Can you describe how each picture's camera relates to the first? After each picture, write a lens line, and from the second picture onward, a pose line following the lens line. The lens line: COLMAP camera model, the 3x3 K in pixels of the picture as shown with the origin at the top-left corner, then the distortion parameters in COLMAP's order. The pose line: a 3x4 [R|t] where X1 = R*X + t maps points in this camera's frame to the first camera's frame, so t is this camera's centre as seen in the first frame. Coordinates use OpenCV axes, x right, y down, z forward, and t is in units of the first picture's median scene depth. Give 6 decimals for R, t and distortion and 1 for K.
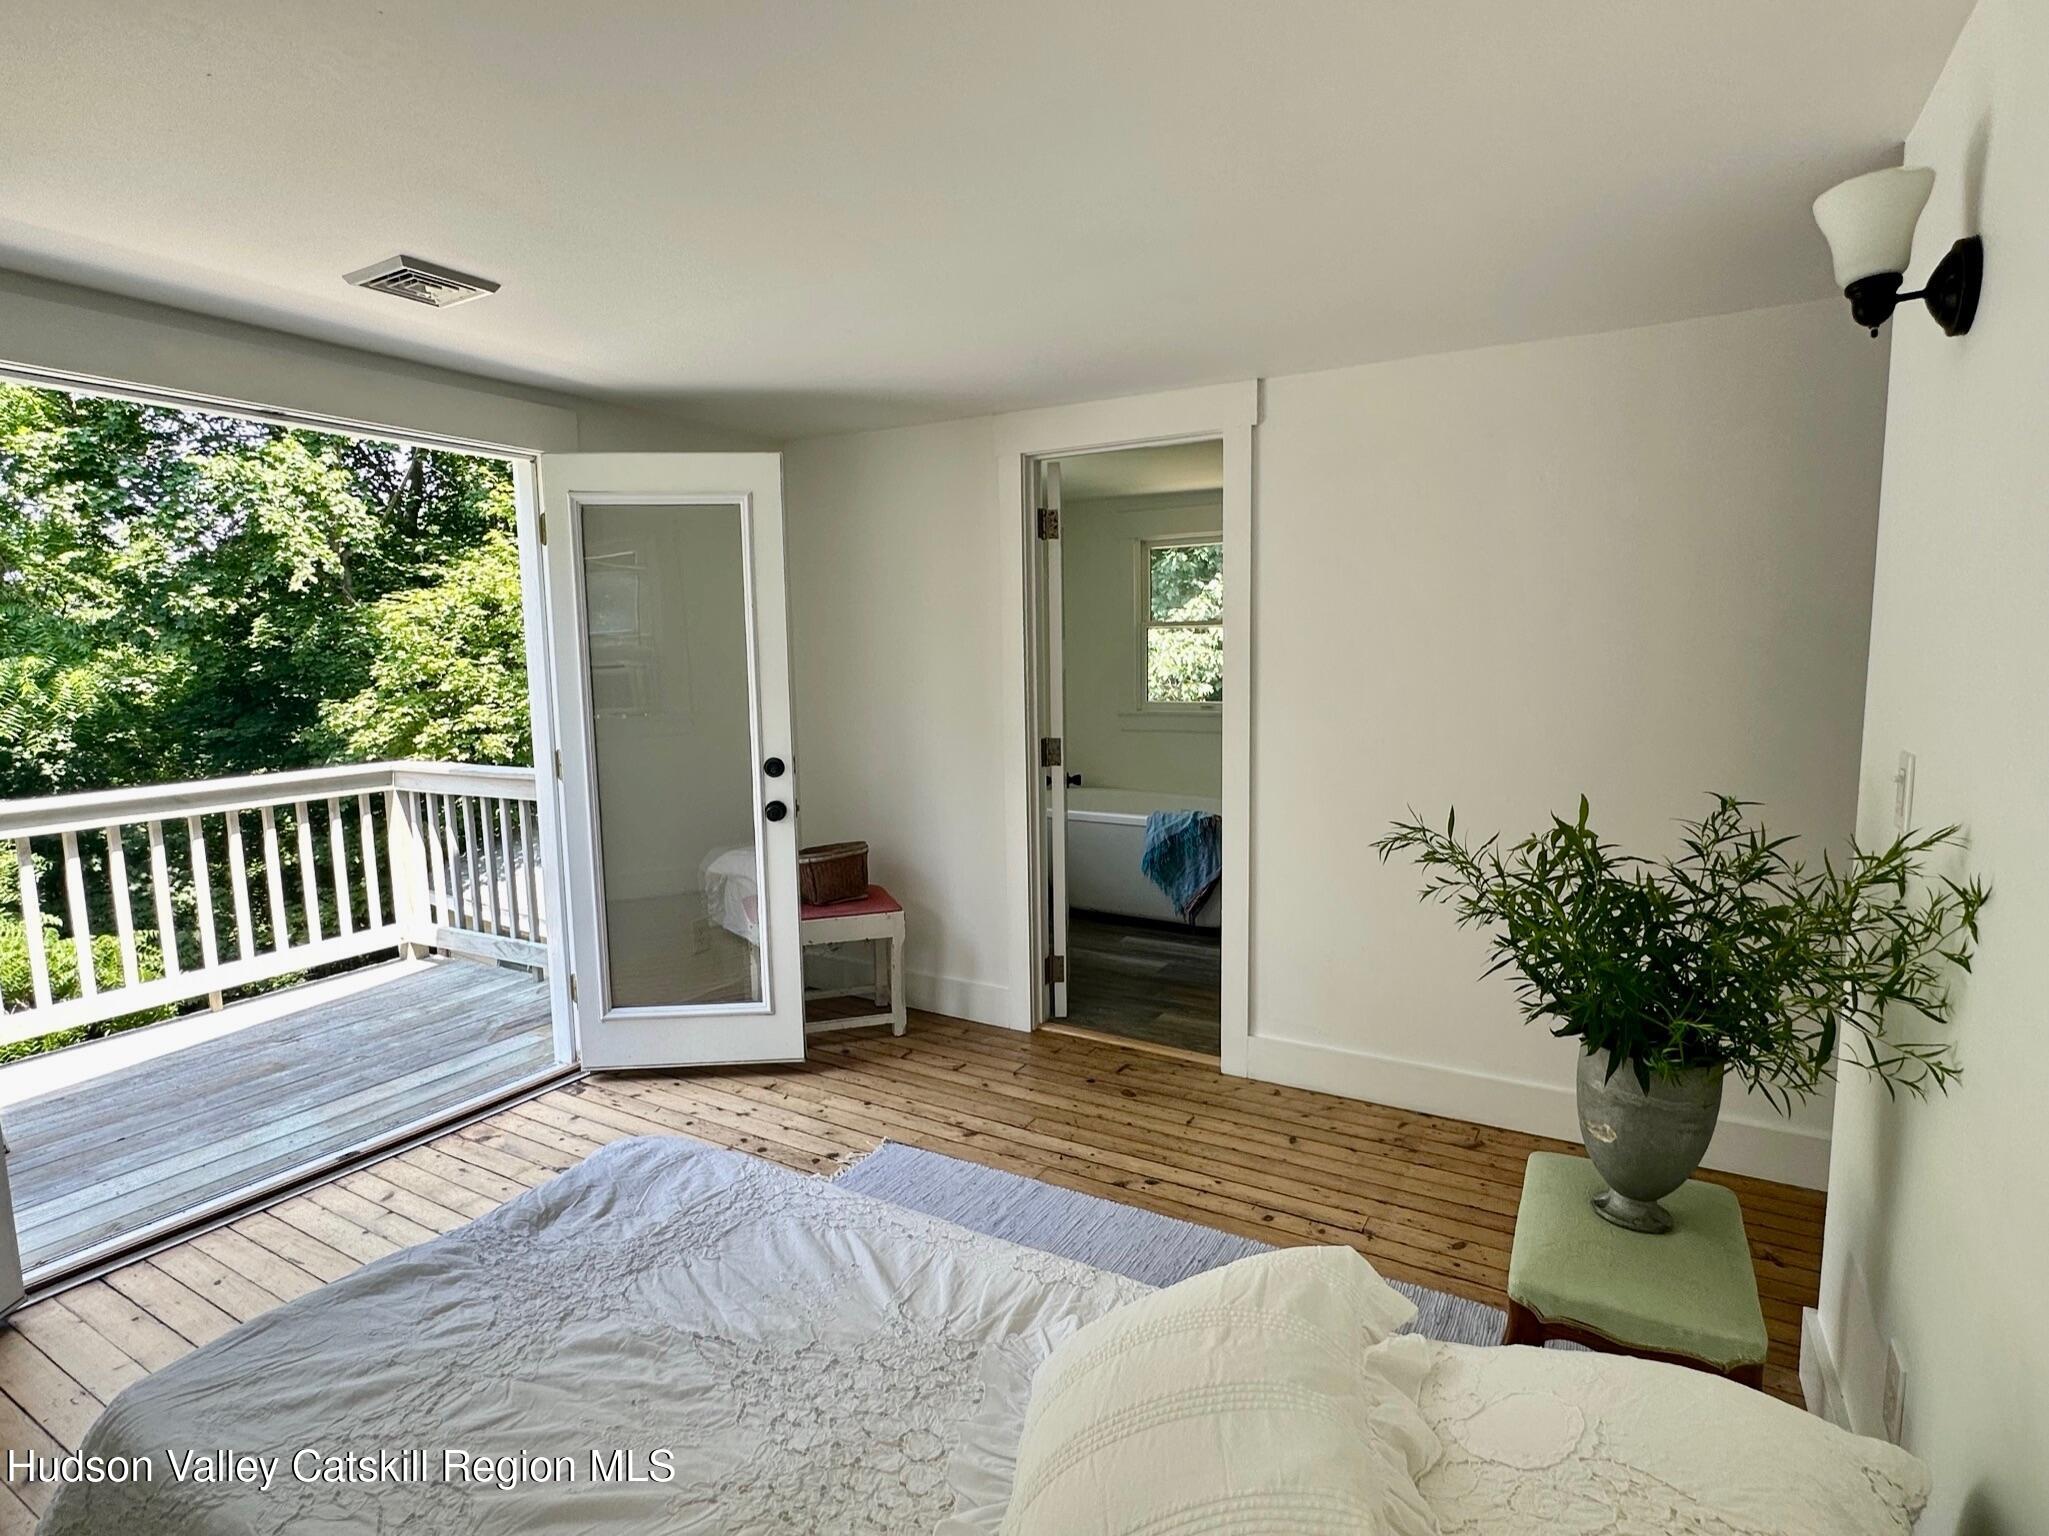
lens RADIAL K [[1046.6, 0, 1024.5], [0, 1046.6, 768.0], [0, 0, 1]] dist [-0.003827, -0.000441]
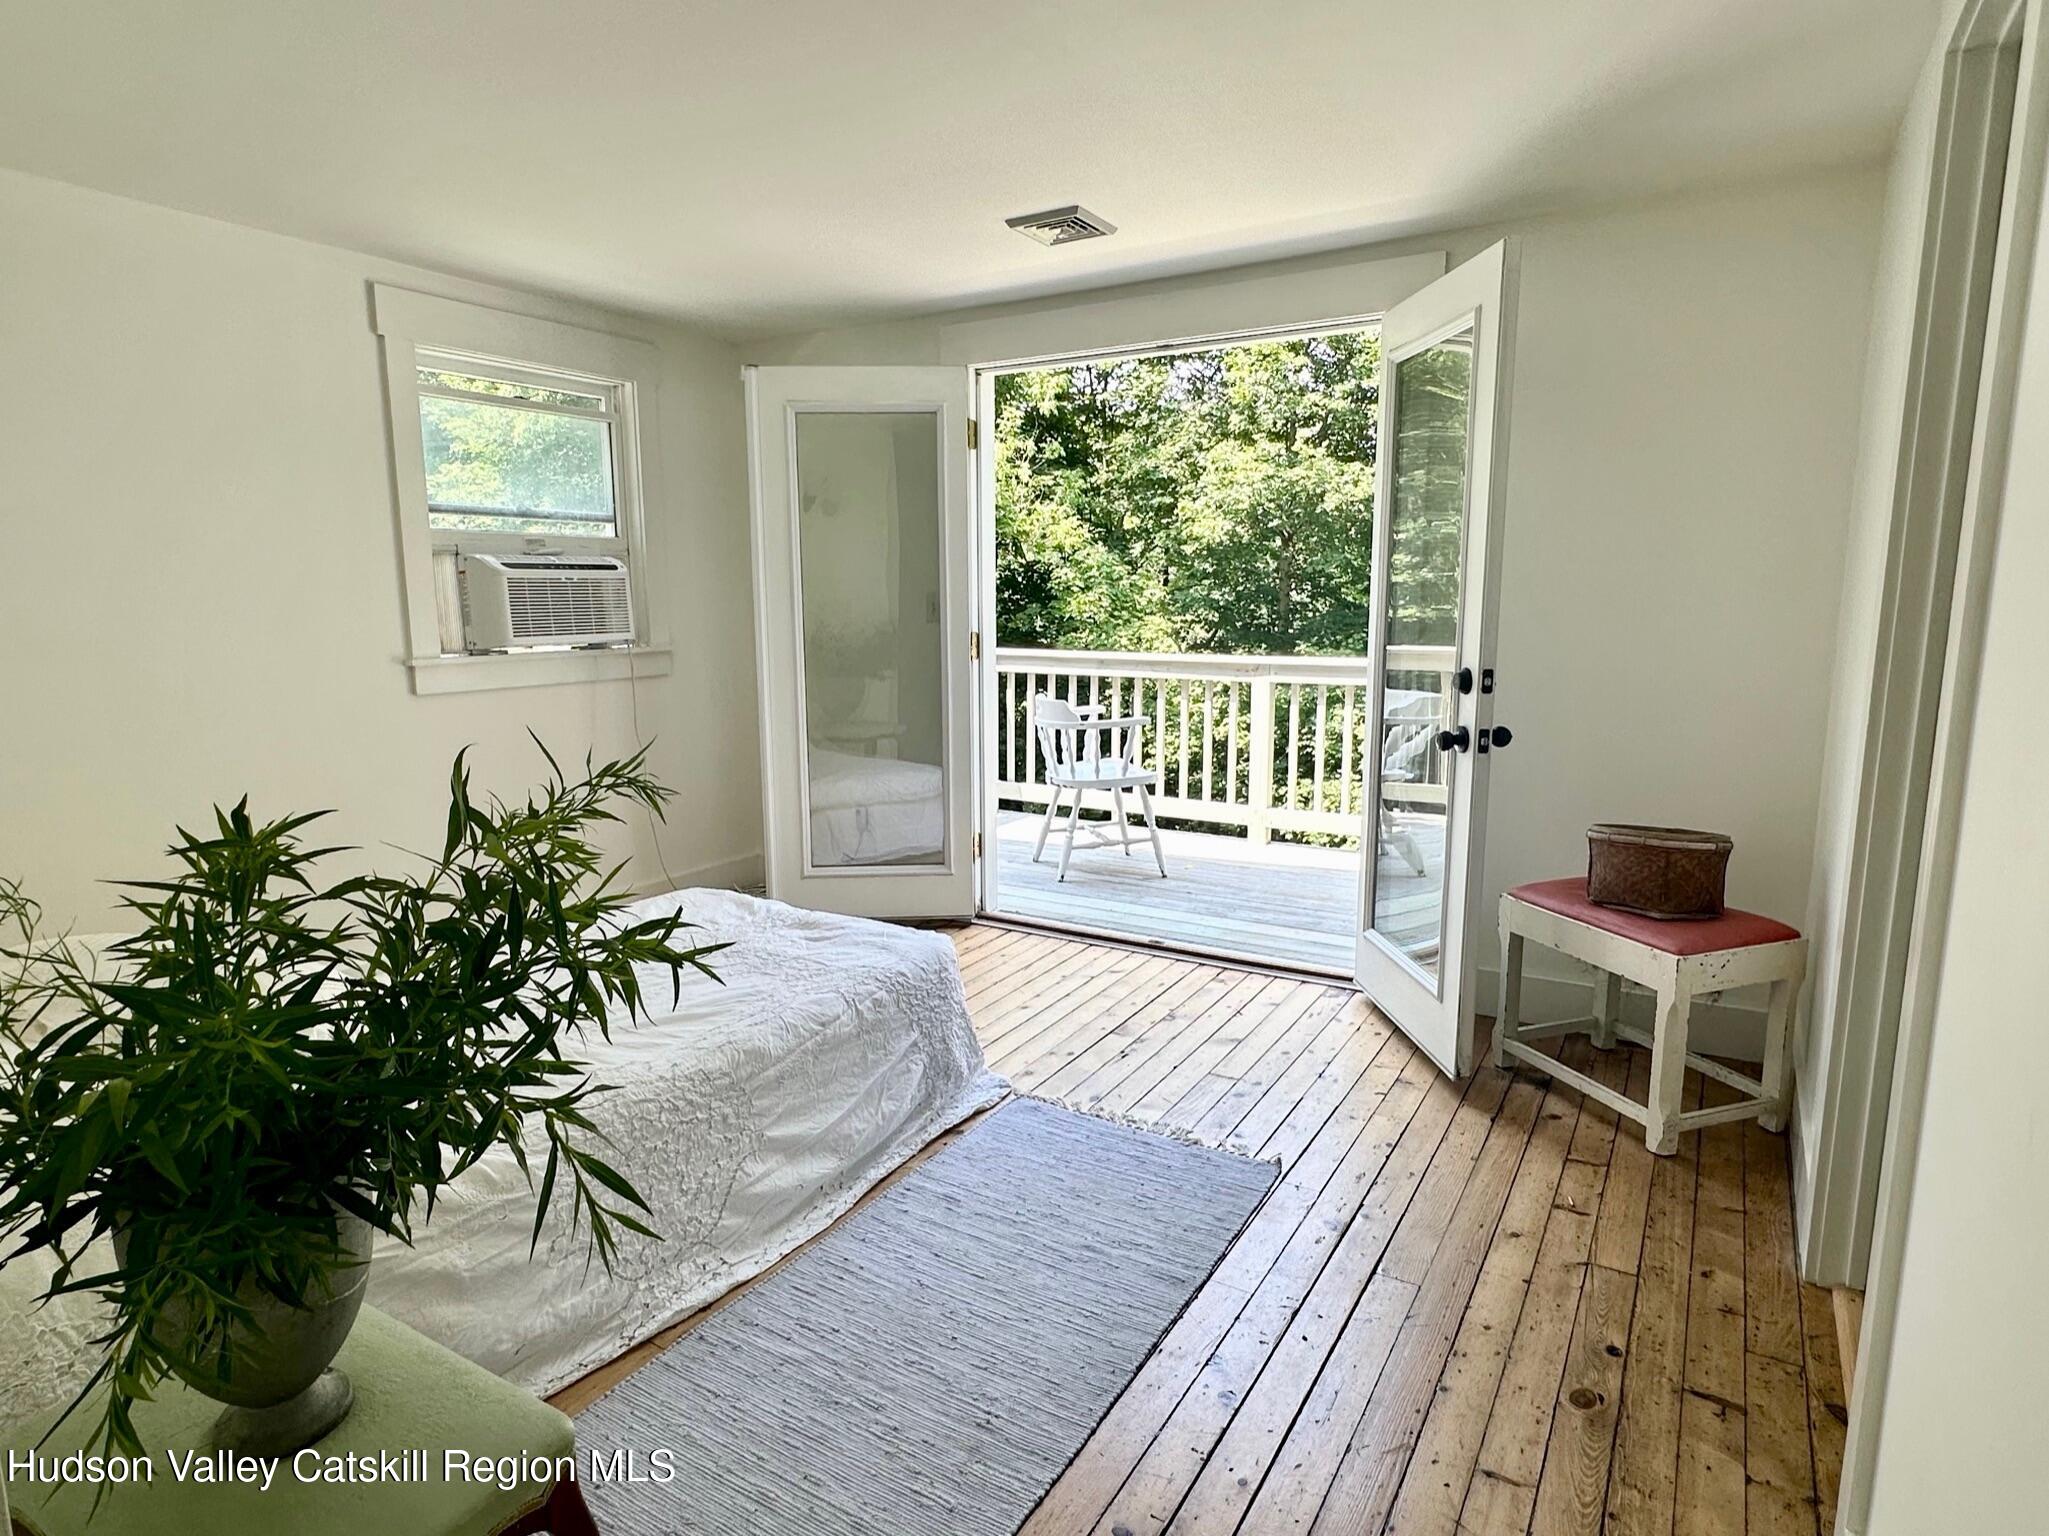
lens RADIAL K [[1150.9, 0, 1024.5], [0, 1150.9, 768.0], [0, 0, 1]] dist [0.001225, 0.000144]
pose [[-0.014664, 0.172448, -0.984909, 0.609926], [-0.103273, 0.979486, 0.173036, -0.052295], [0.994545, 0.104252, 0.003446, 0.720862]]
